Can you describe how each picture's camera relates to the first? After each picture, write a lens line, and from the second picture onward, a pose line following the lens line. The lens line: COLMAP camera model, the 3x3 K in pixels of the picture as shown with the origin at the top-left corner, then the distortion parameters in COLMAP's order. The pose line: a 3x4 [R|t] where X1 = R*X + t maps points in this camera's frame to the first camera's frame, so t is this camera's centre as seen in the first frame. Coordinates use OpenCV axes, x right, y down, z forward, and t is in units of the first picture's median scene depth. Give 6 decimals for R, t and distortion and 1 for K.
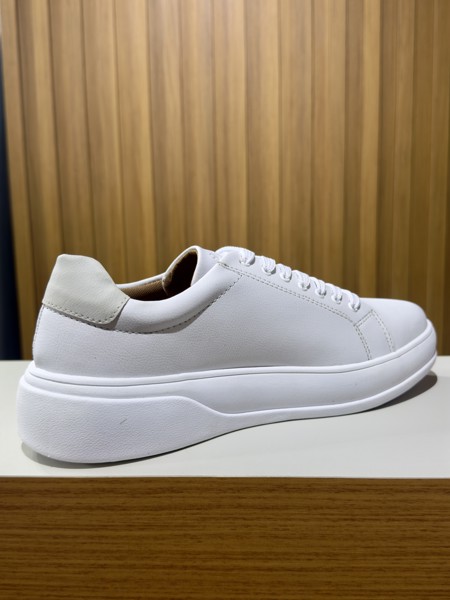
lens RADIAL K [[607.0, 0, 231.7], [0, 607.0, 299.3], [0, 0, 1]] dist [0.107499, -0.302172]
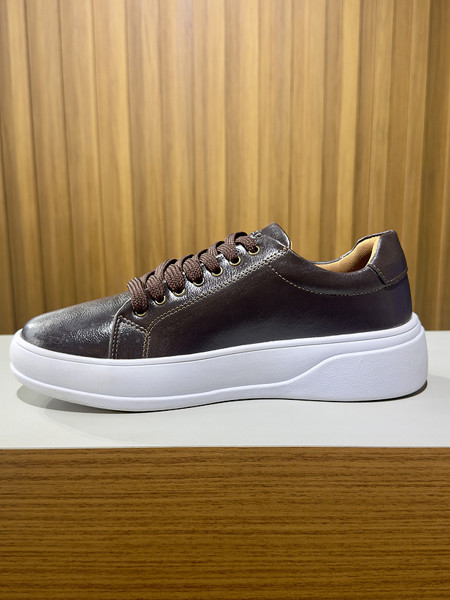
lens RADIAL K [[606.4, 0, 225.8], [0, 606.4, 299.4], [0, 0, 1]] dist [0.158811, -0.454251]
pose [[0.998790, 0.004459, 0.048977, -0.096841], [-0.006648, 0.998982, 0.044616, -0.010057], [-0.048729, -0.044887, 0.997803, -0.039384]]
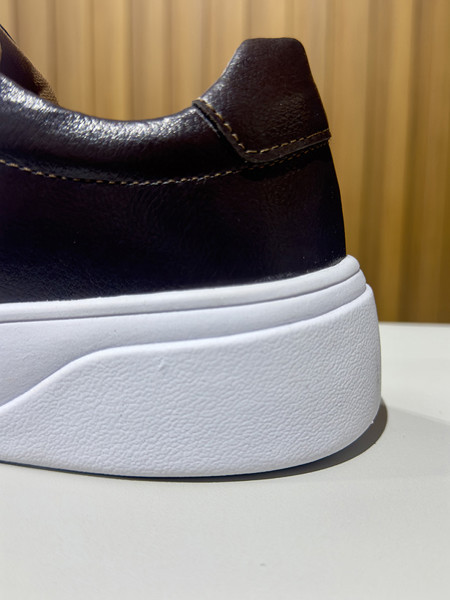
lens RADIAL K [[613.2, 0, 225.1], [0, 613.2, 300.2], [0, 0, 1]] dist [0.096122, -0.306467]
pose [[0.995349, 0.031281, -0.091112, 0.357929], [-0.029155, 0.999273, 0.024579, 0.116109], [0.091815, -0.021808, 0.995537, 0.801093]]
